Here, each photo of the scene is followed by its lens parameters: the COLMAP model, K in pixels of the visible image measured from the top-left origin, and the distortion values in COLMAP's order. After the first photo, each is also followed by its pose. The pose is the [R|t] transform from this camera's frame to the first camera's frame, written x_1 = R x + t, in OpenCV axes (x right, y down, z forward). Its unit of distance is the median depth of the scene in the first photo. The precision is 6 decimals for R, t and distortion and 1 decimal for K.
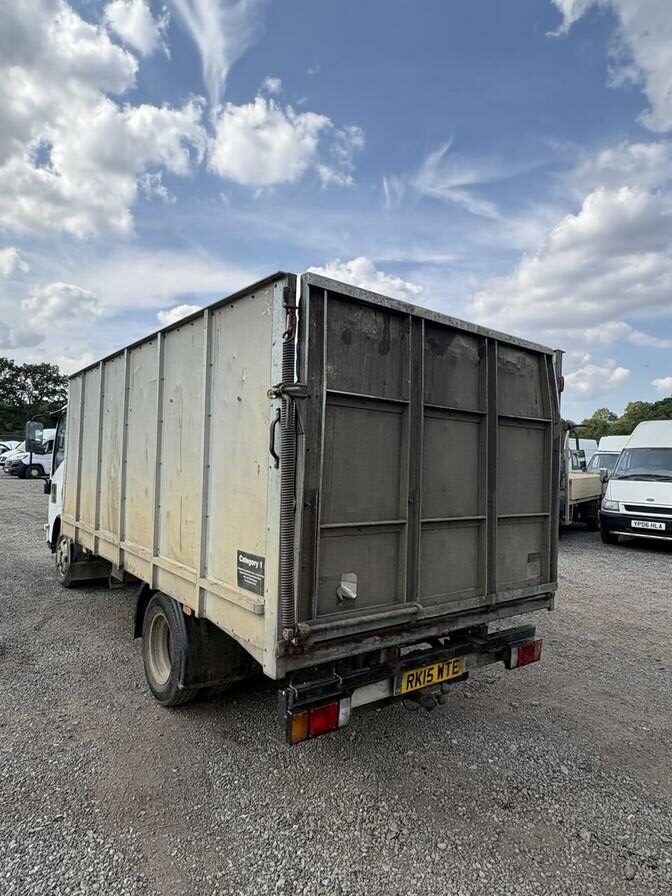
lens RADIAL K [[547.5, 0, 334.7], [0, 547.5, 454.7], [0, 0, 1]] dist [0.002810, 0.002690]
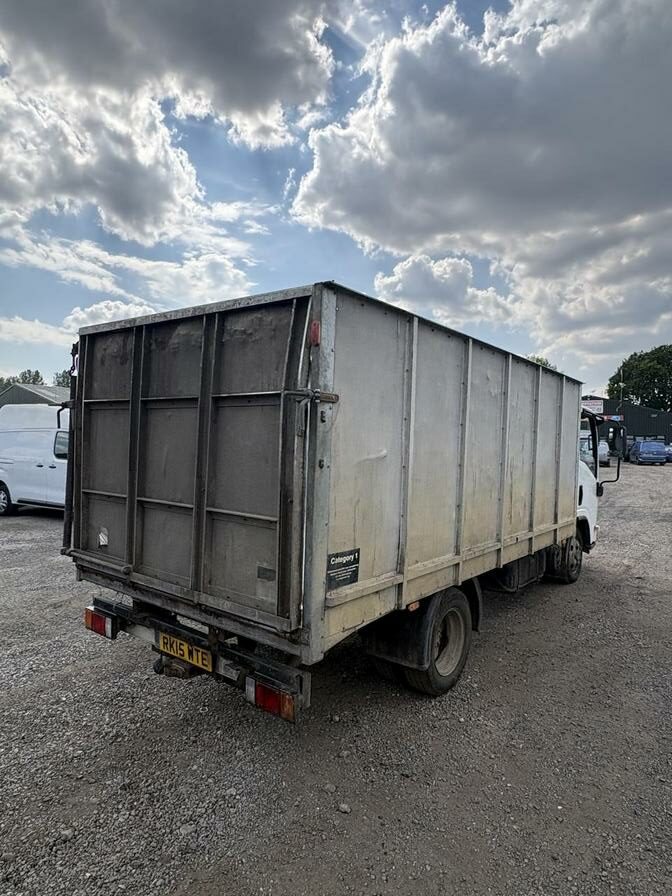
lens RADIAL K [[545.0, 0, 338.6], [0, 545.0, 447.2], [0, 0, 1]] dist [-0.002412, 0.001617]
pose [[0.245614, -0.014485, -0.969260, 1.294706], [-0.003016, 0.999872, -0.015707, 0.026033], [0.969363, 0.006781, 0.245538, 1.047484]]
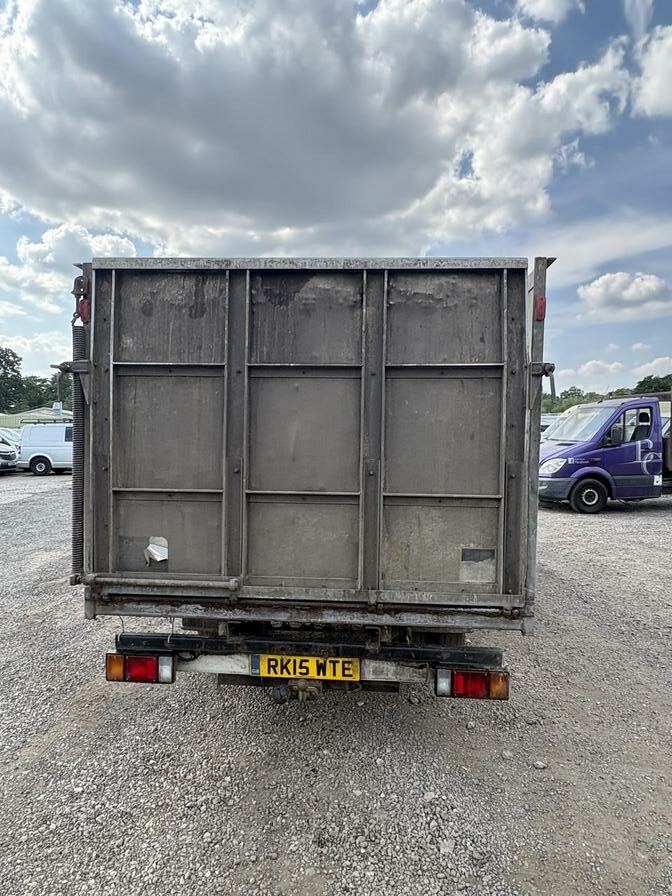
lens RADIAL K [[544.5, 0, 332.2], [0, 544.5, 450.9], [0, 0, 1]] dist [0.000870, -0.000310]
pose [[0.741732, -0.005923, -0.670670, 0.814881], [0.023206, 0.999589, 0.016837, 0.037295], [0.670294, -0.028052, 0.741565, 0.389778]]
